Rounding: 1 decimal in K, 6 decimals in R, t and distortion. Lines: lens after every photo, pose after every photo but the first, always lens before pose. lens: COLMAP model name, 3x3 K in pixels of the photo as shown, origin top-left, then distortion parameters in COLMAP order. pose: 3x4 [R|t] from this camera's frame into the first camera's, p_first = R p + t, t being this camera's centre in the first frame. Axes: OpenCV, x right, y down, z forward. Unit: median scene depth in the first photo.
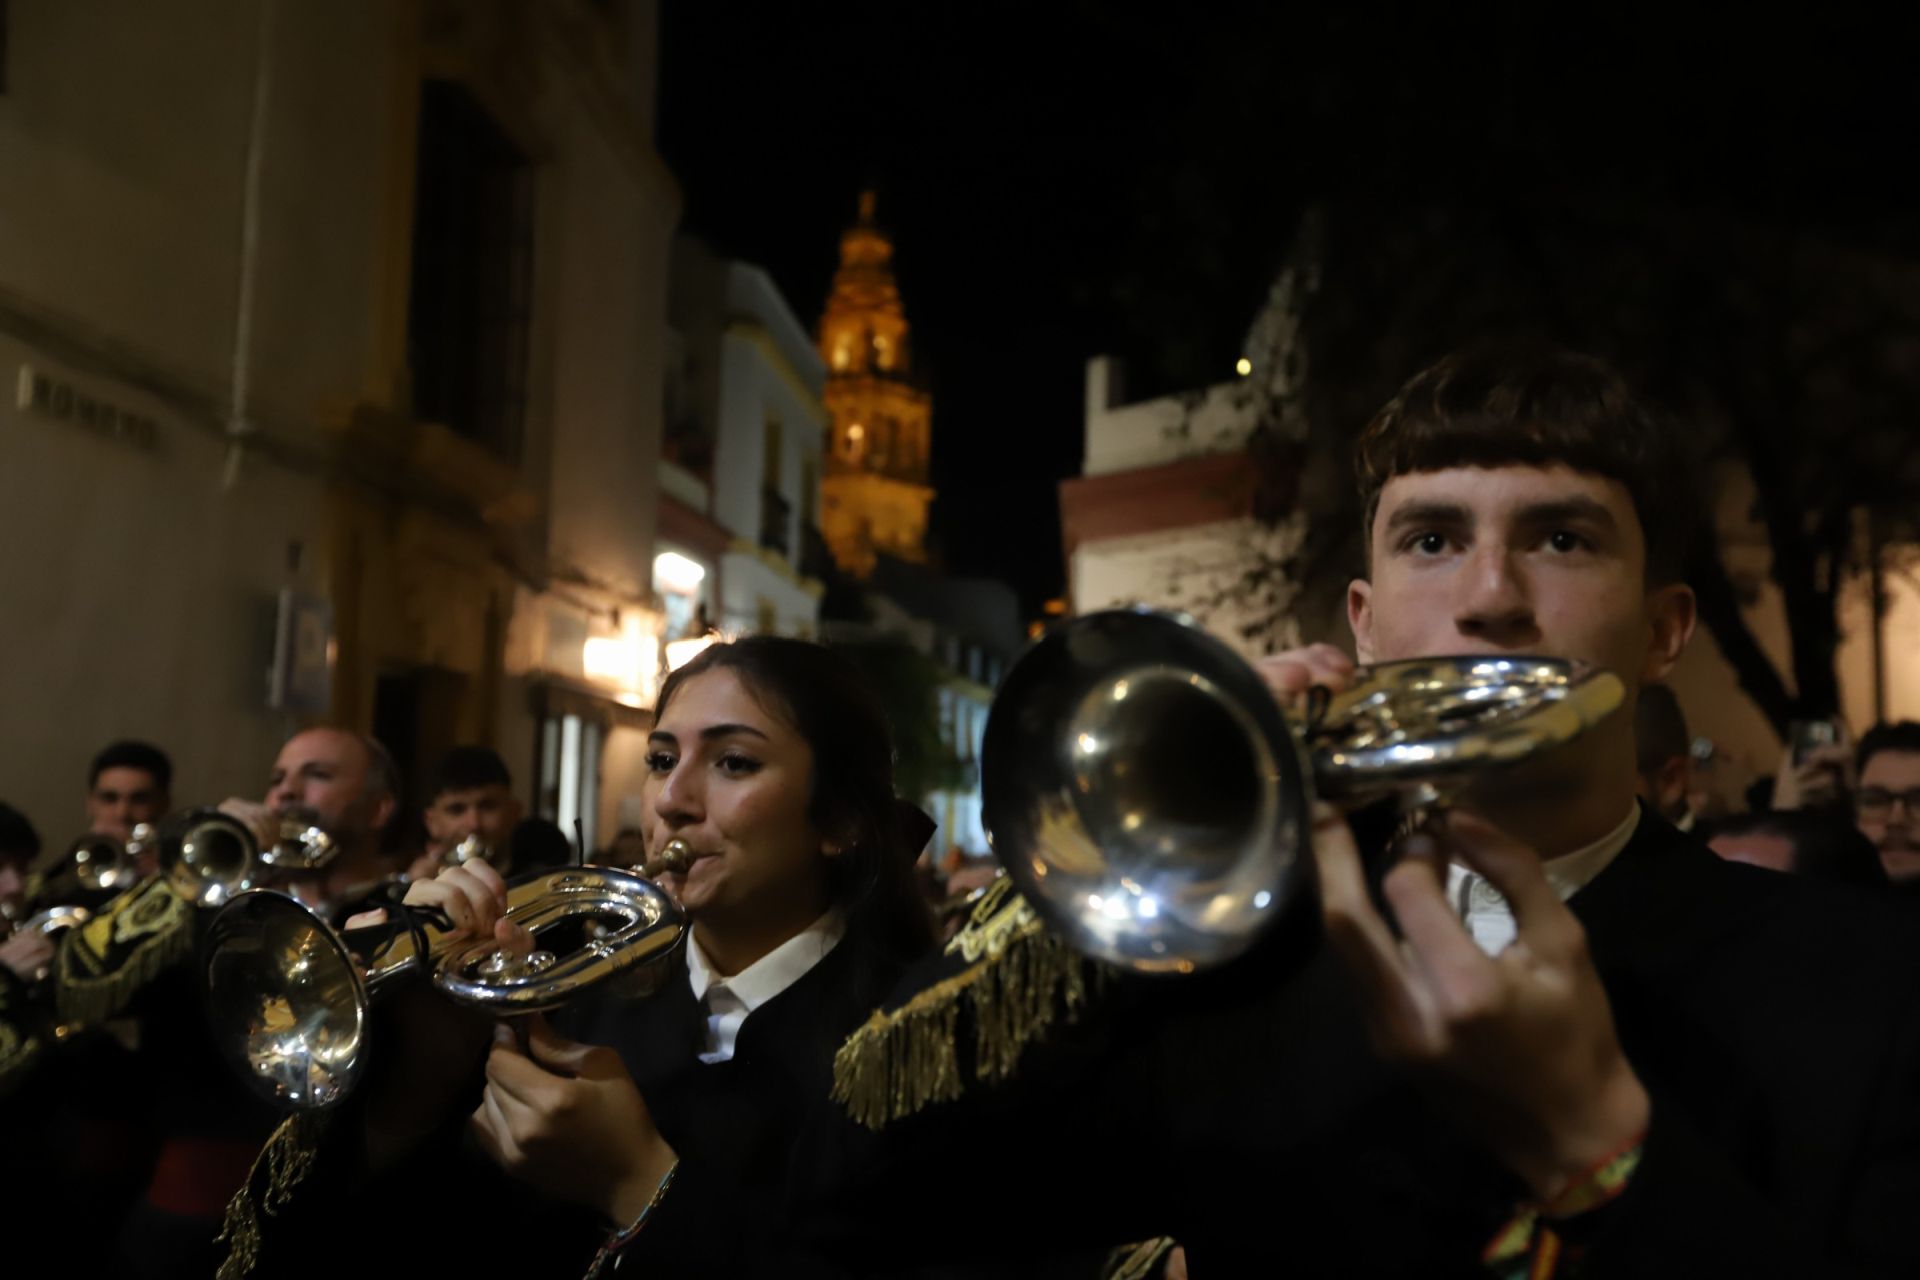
lens RADIAL K [[1809.3, 0, 1039.0], [0, 1809.3, 646.5], [0, 0, 1]] dist [0.007205, 0.003633]
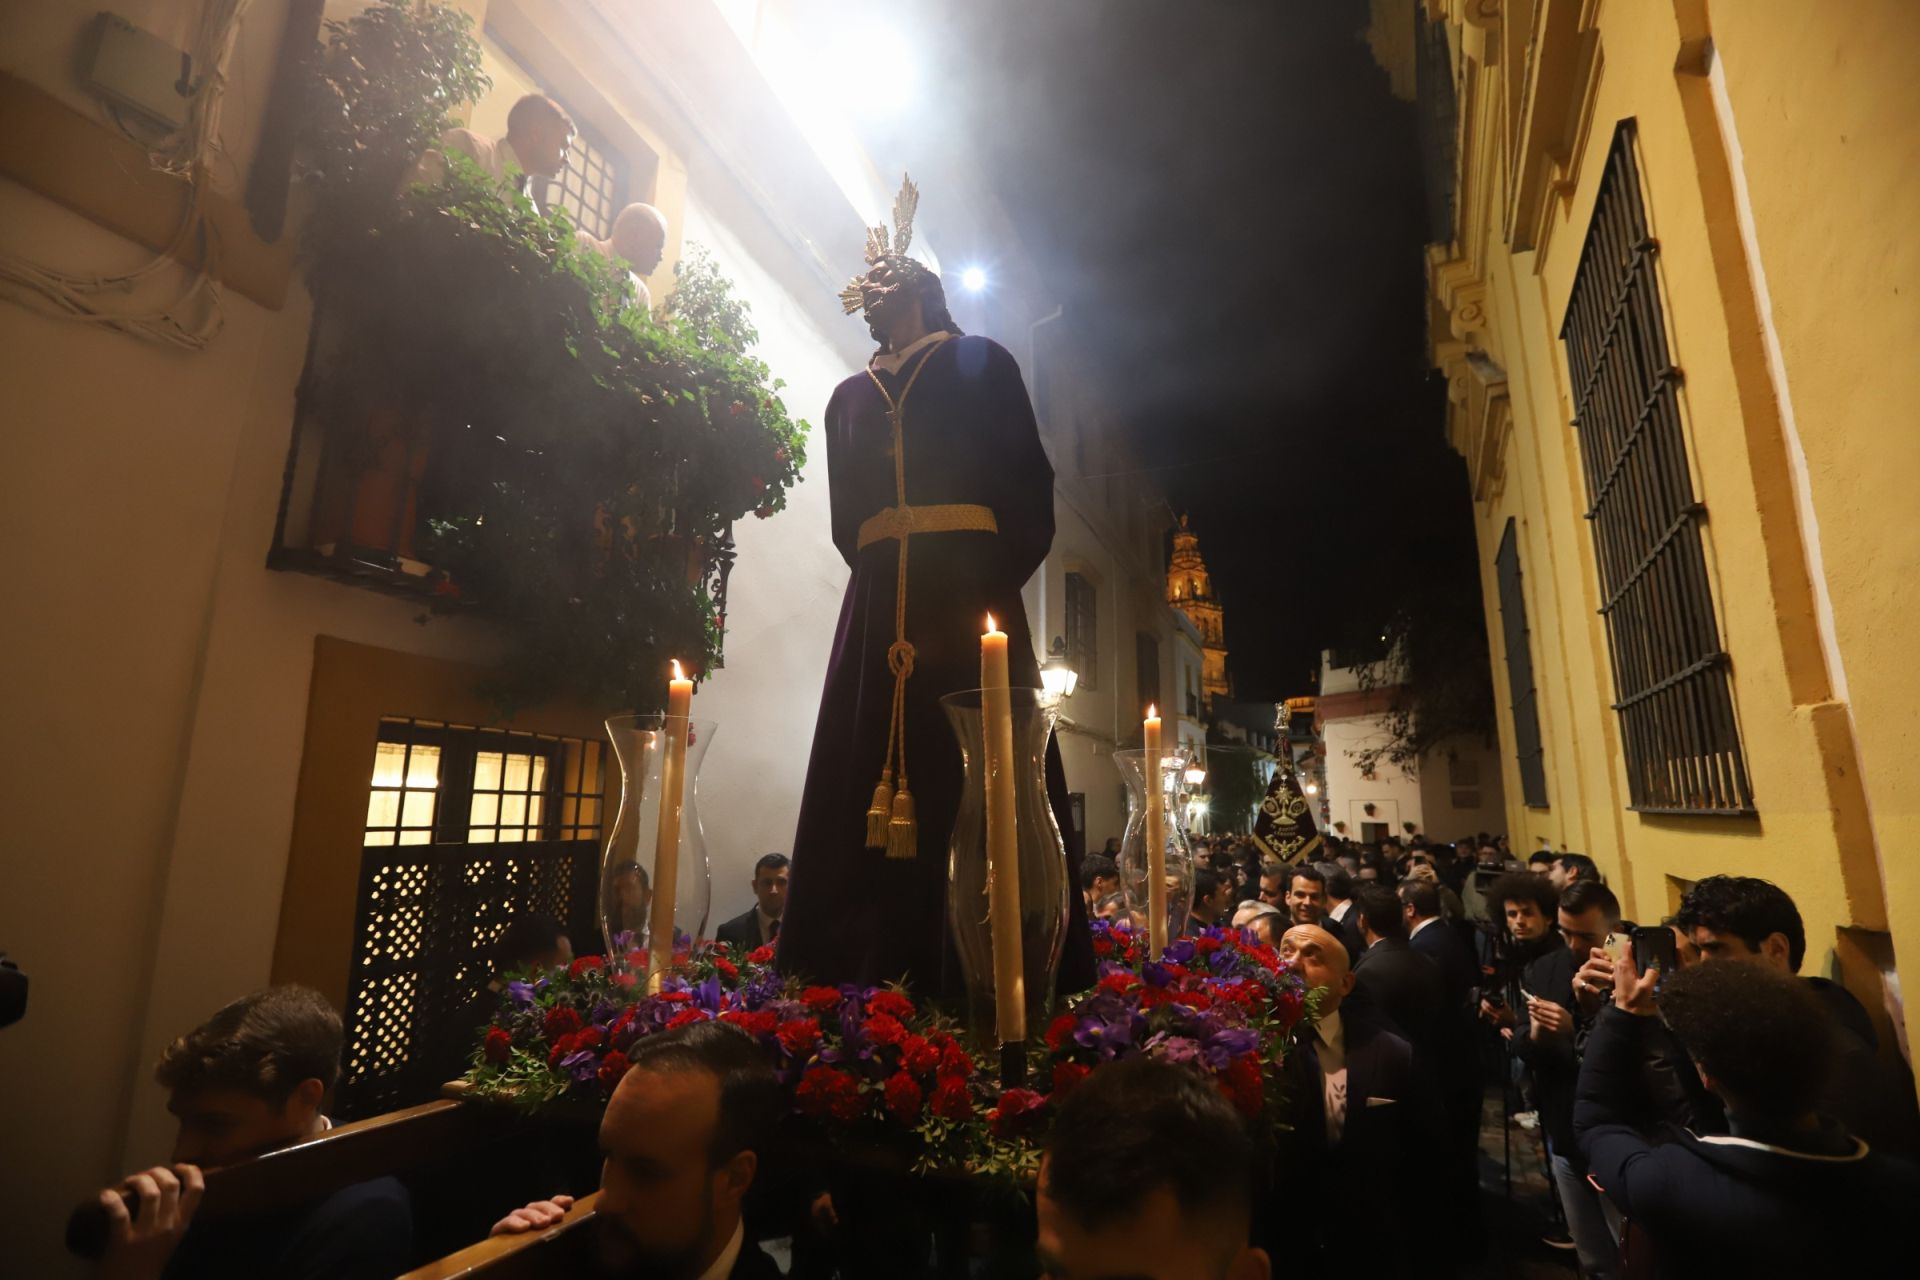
lens RADIAL K [[894.8, 0, 960.0], [0, 894.8, 640.0], [0, 0, 1]] dist [-0.055139, -0.000105]
pose [[0.939890, -0.081183, -0.331687, -0.018866], [0.050391, 0.993668, -0.100418, -0.032808], [0.337740, 0.077667, 0.938030, -0.190116]]
